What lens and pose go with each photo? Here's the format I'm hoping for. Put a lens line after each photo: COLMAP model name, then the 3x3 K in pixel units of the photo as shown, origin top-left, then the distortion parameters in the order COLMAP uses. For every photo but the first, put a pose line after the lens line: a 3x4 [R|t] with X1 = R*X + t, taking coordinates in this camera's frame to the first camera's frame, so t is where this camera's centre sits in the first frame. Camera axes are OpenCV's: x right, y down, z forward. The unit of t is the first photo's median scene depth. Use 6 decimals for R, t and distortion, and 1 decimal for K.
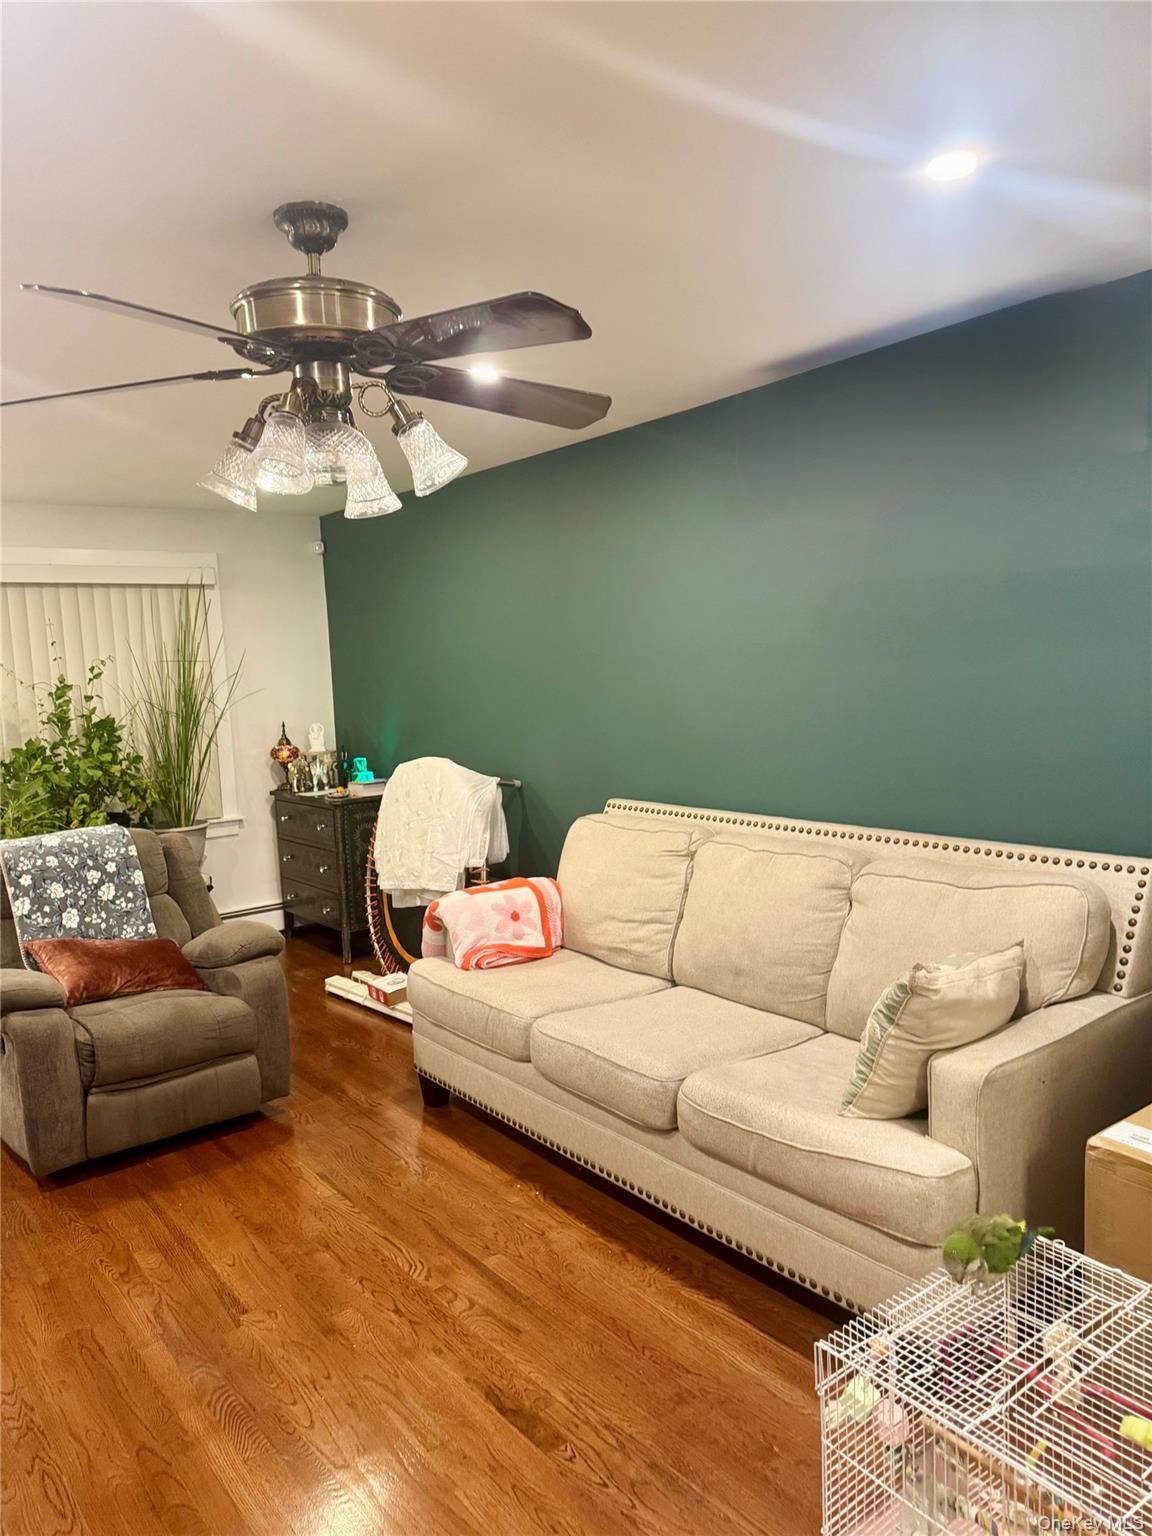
lens RADIAL K [[1083.9, 0, 576.0], [0, 1083.9, 768.0], [0, 0, 1]] dist [0.163288, -0.263315]
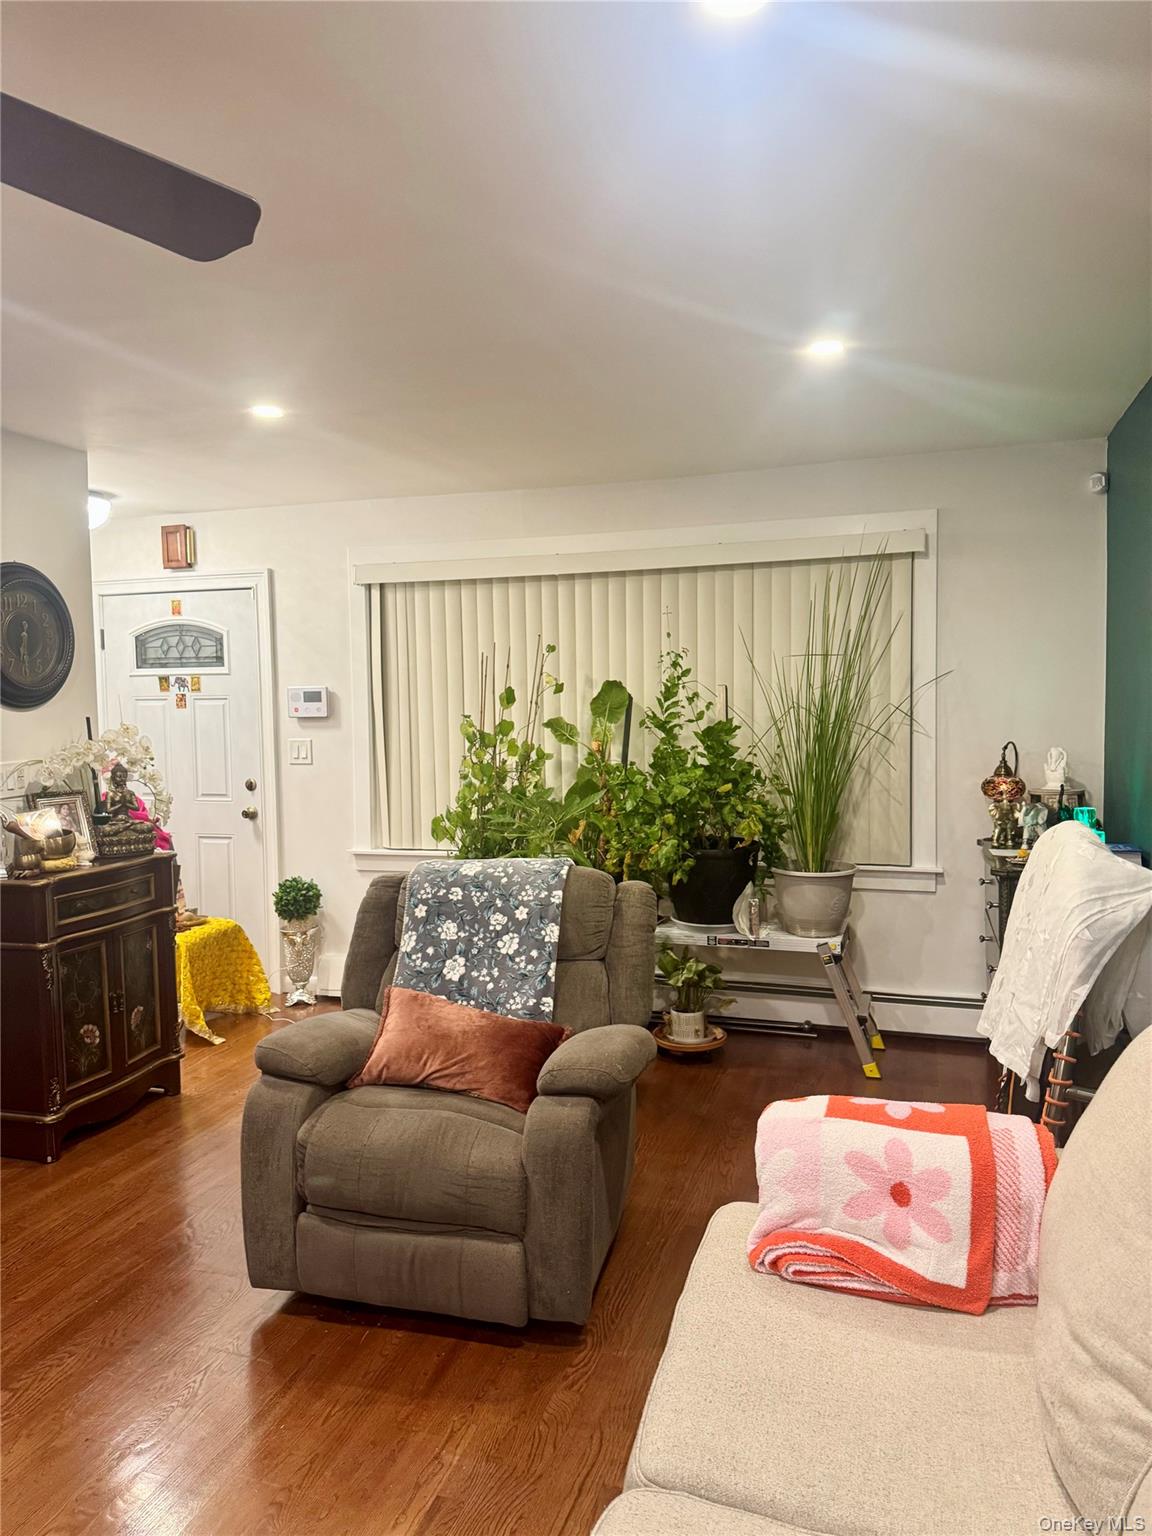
lens RADIAL K [[1083.9, 0, 576.0], [0, 1083.9, 768.0], [0, 0, 1]] dist [0.163288, -0.263315]
pose [[0.575185, 0.085071, -0.813588, 0.227404], [-0.087635, 0.995262, 0.042111, -0.050313], [0.813316, 0.047077, 0.579915, 0.592202]]
